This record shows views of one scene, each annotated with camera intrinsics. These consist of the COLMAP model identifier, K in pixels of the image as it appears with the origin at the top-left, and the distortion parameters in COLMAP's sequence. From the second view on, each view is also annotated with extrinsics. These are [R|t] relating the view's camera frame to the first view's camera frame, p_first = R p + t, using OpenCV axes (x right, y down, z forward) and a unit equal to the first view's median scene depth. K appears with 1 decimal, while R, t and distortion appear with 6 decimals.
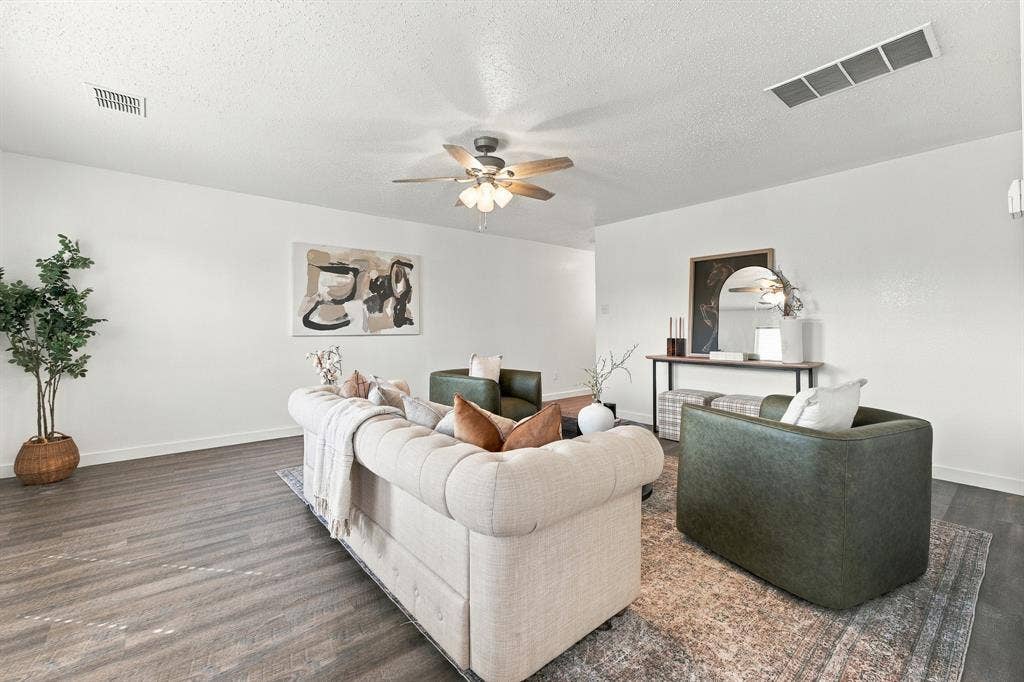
lens RADIAL K [[436.8, 0, 509.0], [0, 436.8, 327.6], [0, 0, 1]] dist [-0.053267, 0.036587]
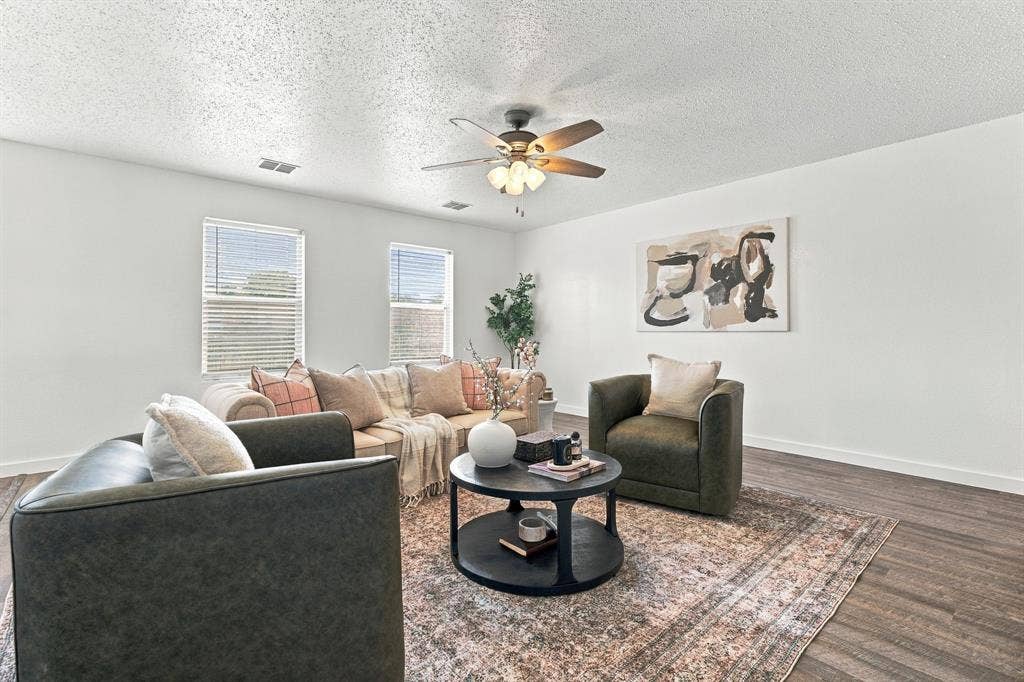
lens RADIAL K [[463.7, 0, 512.0], [0, 463.7, 341.0], [0, 0, 1]] dist [-0.001363, -0.000220]
pose [[0.023458, 0.025777, -0.999392, 0.656591], [0.008608, 0.999625, 0.025985, 0.010564], [0.999688, -0.009212, 0.023227, 0.685076]]
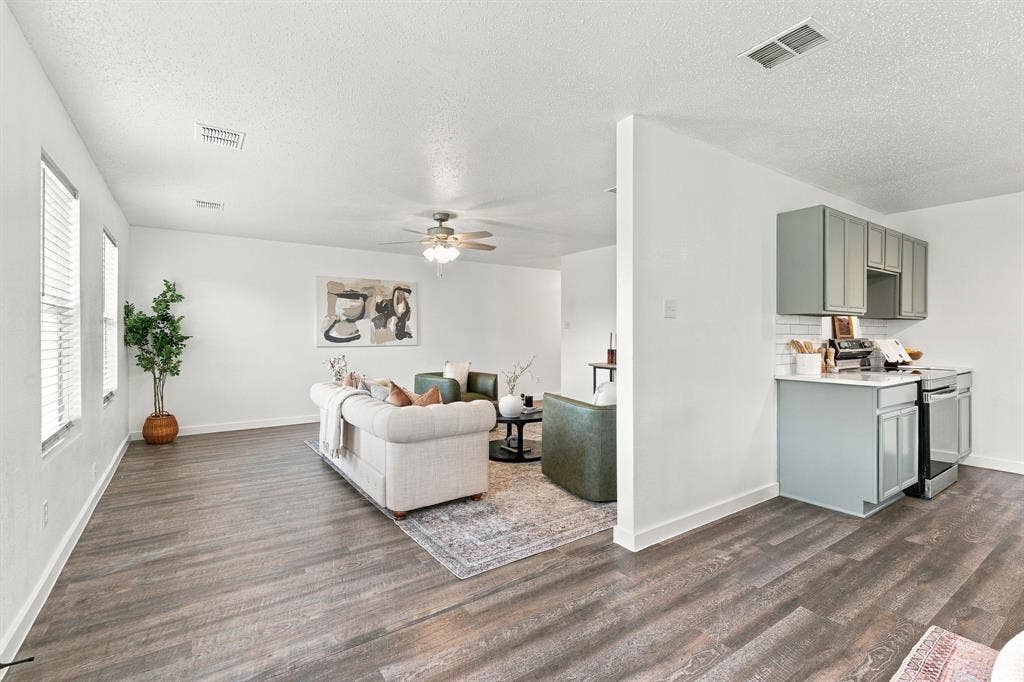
lens RADIAL K [[463.7, 0, 512.0], [0, 463.7, 341.0], [0, 0, 1]] dist [-0.001363, -0.000220]
pose [[0.996459, 0.001827, -0.084065, 0.224786], [-0.000525, 0.999880, 0.015509, -0.022185], [0.084083, -0.015410, 0.996340, -0.383066]]
